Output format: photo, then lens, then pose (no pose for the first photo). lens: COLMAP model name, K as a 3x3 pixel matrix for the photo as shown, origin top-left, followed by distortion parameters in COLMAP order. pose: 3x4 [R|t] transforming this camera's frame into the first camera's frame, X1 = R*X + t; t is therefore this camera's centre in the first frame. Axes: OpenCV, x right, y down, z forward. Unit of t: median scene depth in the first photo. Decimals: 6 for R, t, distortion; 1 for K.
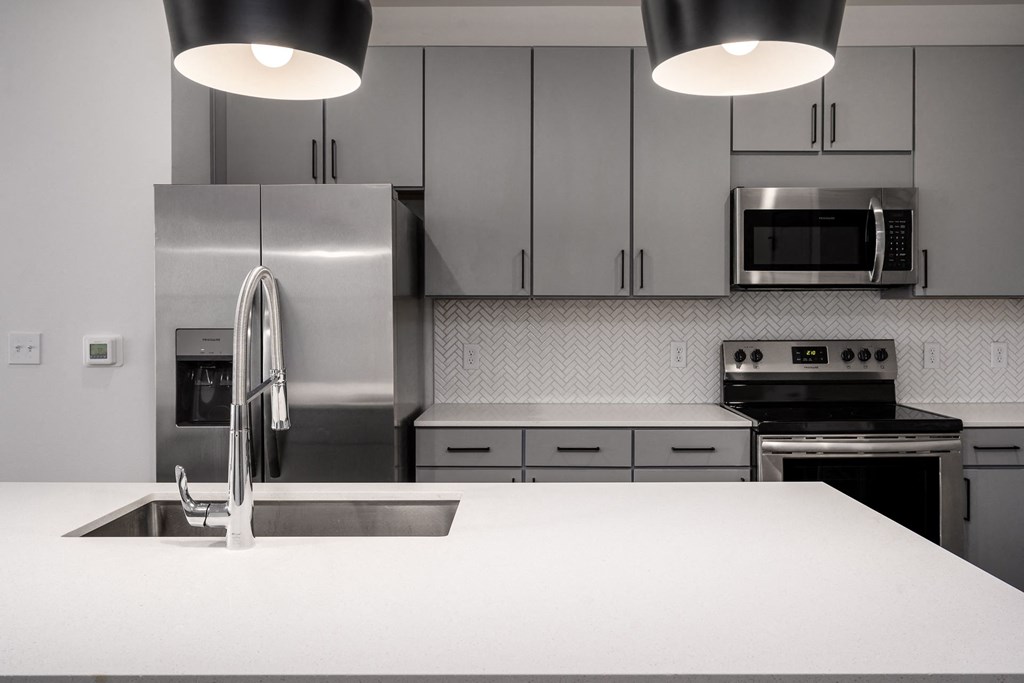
lens RADIAL K [[1053.7, 0, 511.6], [0, 1053.7, 304.0], [0, 0, 1]] dist [0.306000, 0.003742]
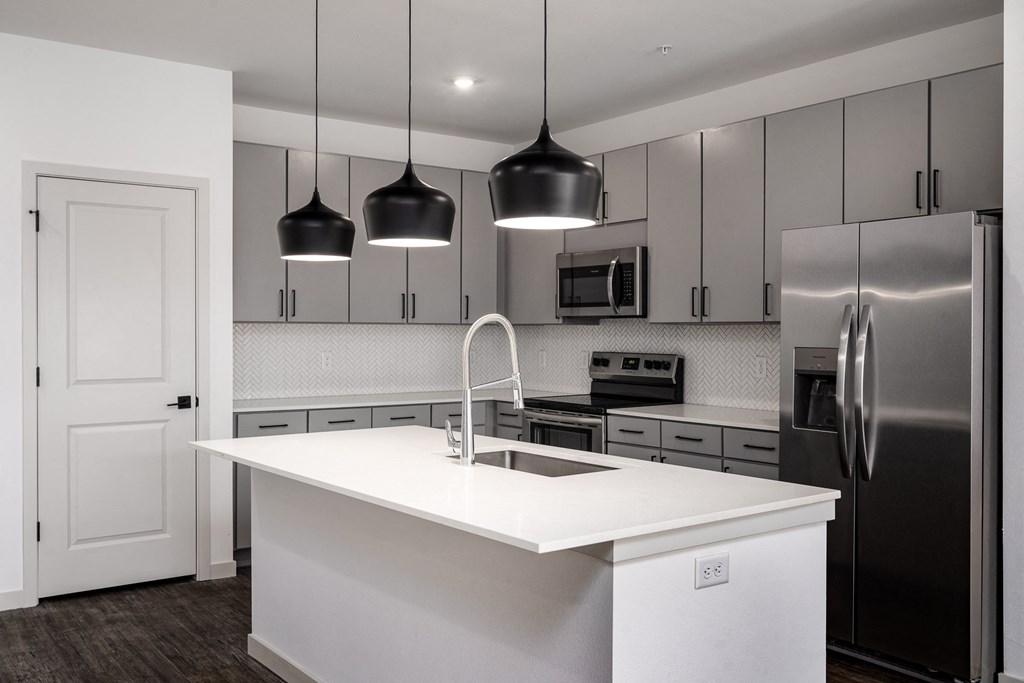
lens RADIAL K [[1053.7, 0, 511.6], [0, 1053.7, 304.0], [0, 0, 1]] dist [0.306000, 0.003742]
pose [[0.639773, -0.012229, -0.768466, 0.928637], [-0.002879, 0.999828, -0.018308, -0.003214], [0.768558, 0.013926, 0.639628, 0.000320]]
